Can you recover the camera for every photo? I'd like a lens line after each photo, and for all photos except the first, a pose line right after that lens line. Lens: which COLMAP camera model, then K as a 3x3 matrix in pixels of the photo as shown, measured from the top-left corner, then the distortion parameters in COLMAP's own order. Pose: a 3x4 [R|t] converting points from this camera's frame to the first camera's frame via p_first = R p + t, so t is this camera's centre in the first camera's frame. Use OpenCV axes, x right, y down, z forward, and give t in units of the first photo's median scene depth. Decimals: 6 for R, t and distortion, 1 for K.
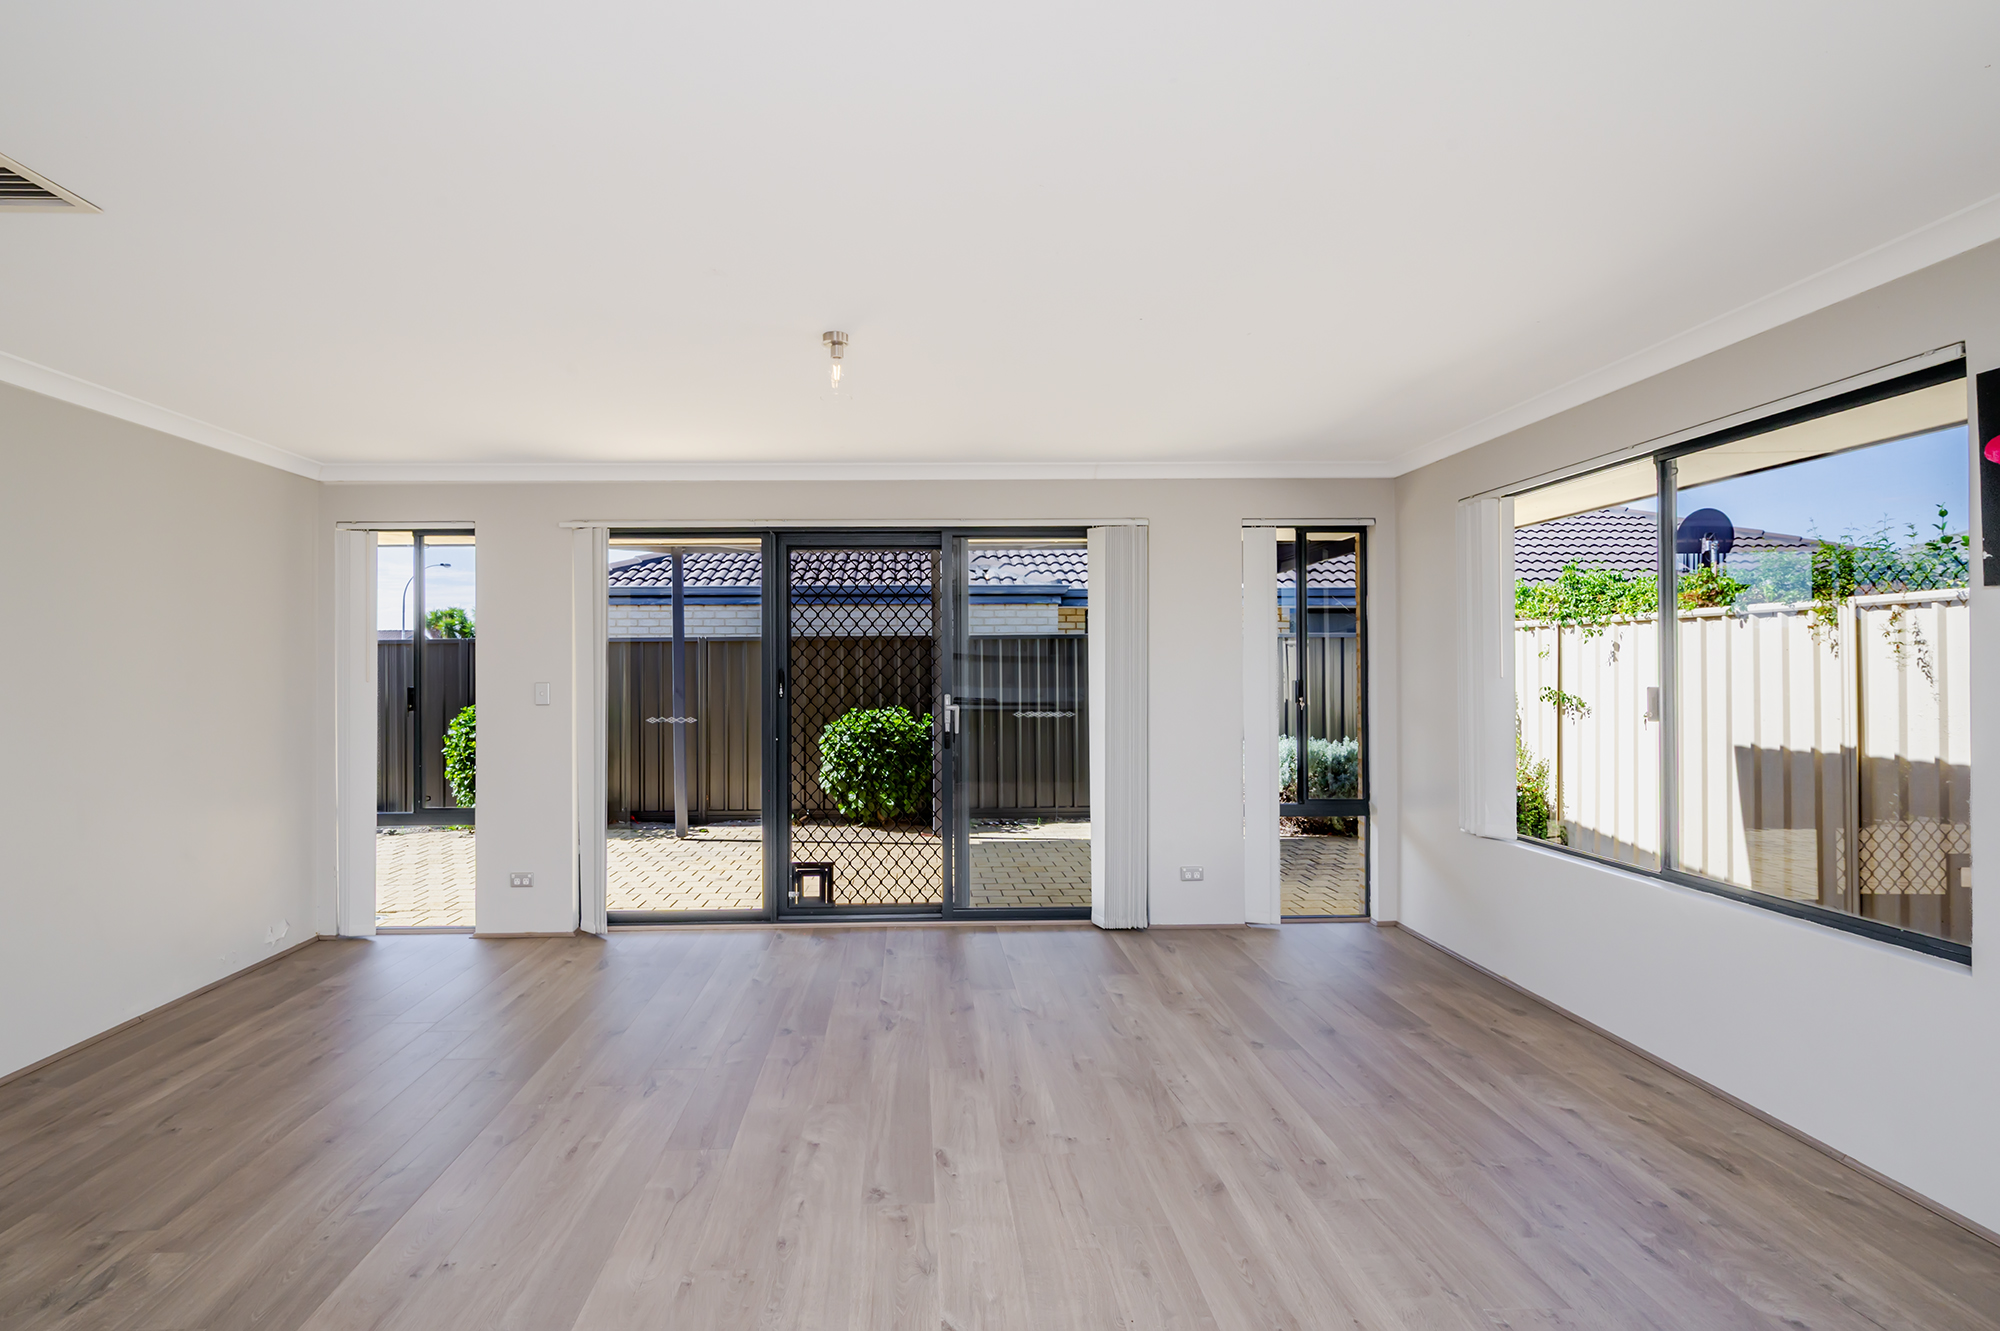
lens RADIAL K [[950.8, 0, 938.7], [0, 950.8, 666.3], [0, 0, 1]] dist [-0.000401, 0.000667]
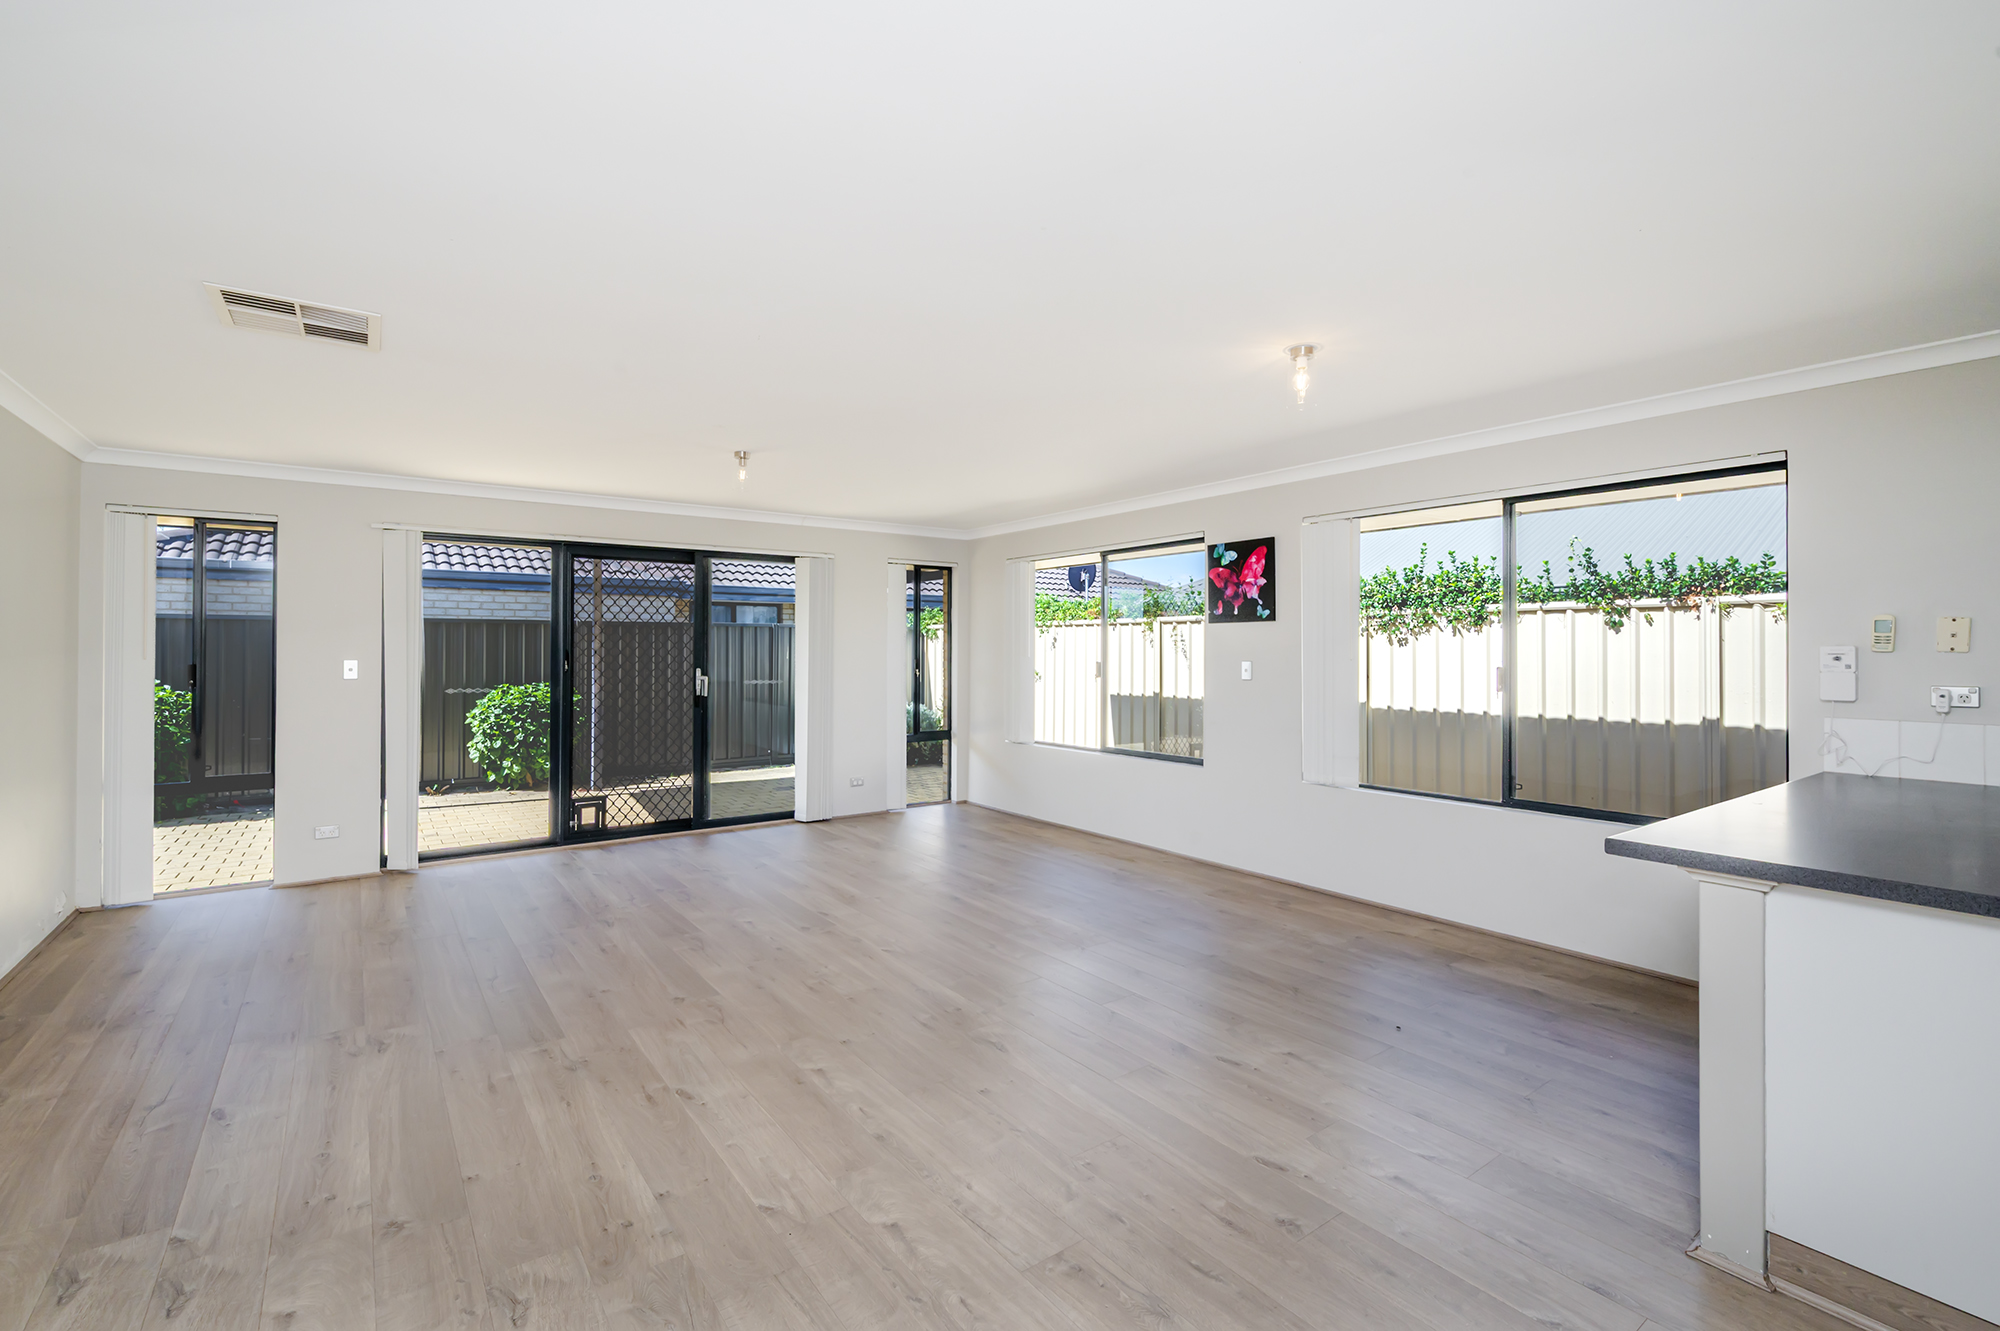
lens RADIAL K [[875.0, 0, 1000.0], [0, 875.0, 665.5], [0, 0, 1]] dist [0.000972, 0.000130]
pose [[0.819515, -0.003603, 0.573046, -0.367031], [-0.007608, 0.999824, 0.017166, -0.000710], [-0.573007, -0.018428, 0.819343, -0.317152]]
